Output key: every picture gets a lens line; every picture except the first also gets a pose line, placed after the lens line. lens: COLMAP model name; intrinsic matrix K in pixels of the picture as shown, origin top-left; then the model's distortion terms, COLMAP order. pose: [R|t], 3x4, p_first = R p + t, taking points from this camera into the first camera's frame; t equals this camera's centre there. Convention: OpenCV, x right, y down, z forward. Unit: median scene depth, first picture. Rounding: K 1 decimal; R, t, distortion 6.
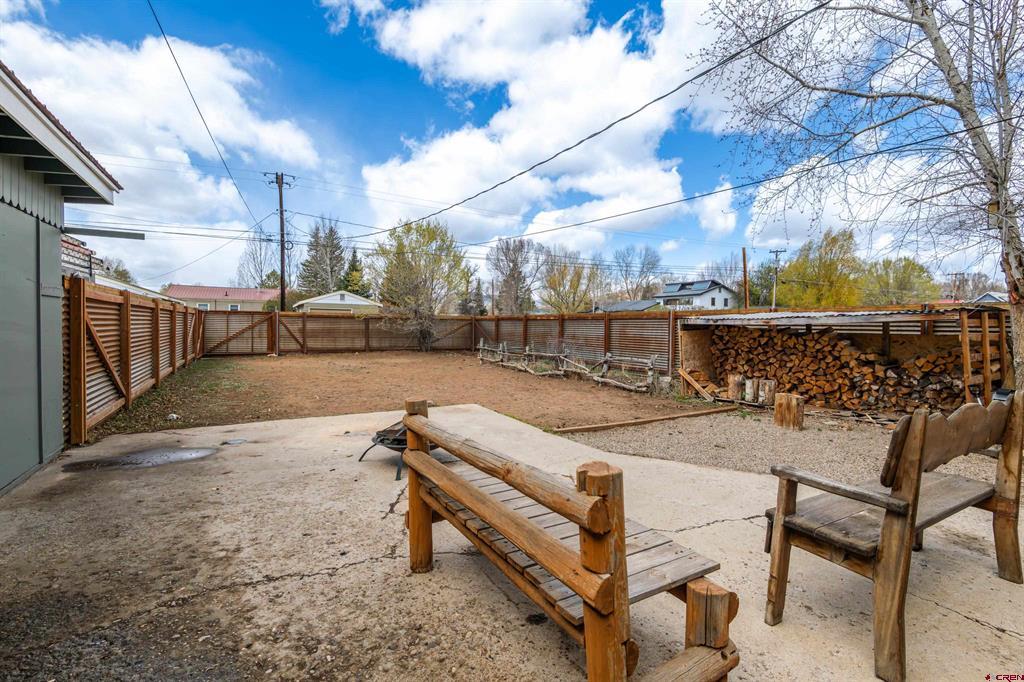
lens RADIAL K [[471.0, 0, 504.4], [0, 471.0, 335.7], [0, 0, 1]] dist [0.001232, -0.004661]
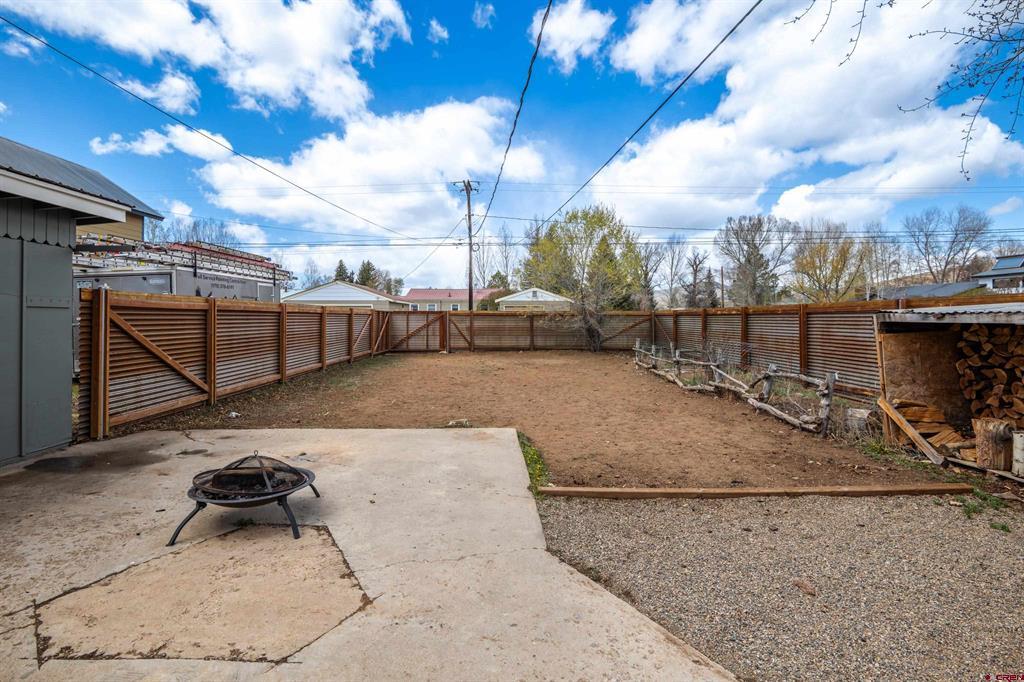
lens RADIAL K [[471.0, 0, 515.6], [0, 471.0, 309.4], [0, 0, 1]] dist [0.001232, -0.004661]
pose [[0.870423, -0.020196, -0.491890, 0.158788], [-0.001139, 0.999073, -0.043037, -0.008622], [0.492303, 0.038021, 0.869593, 0.156068]]
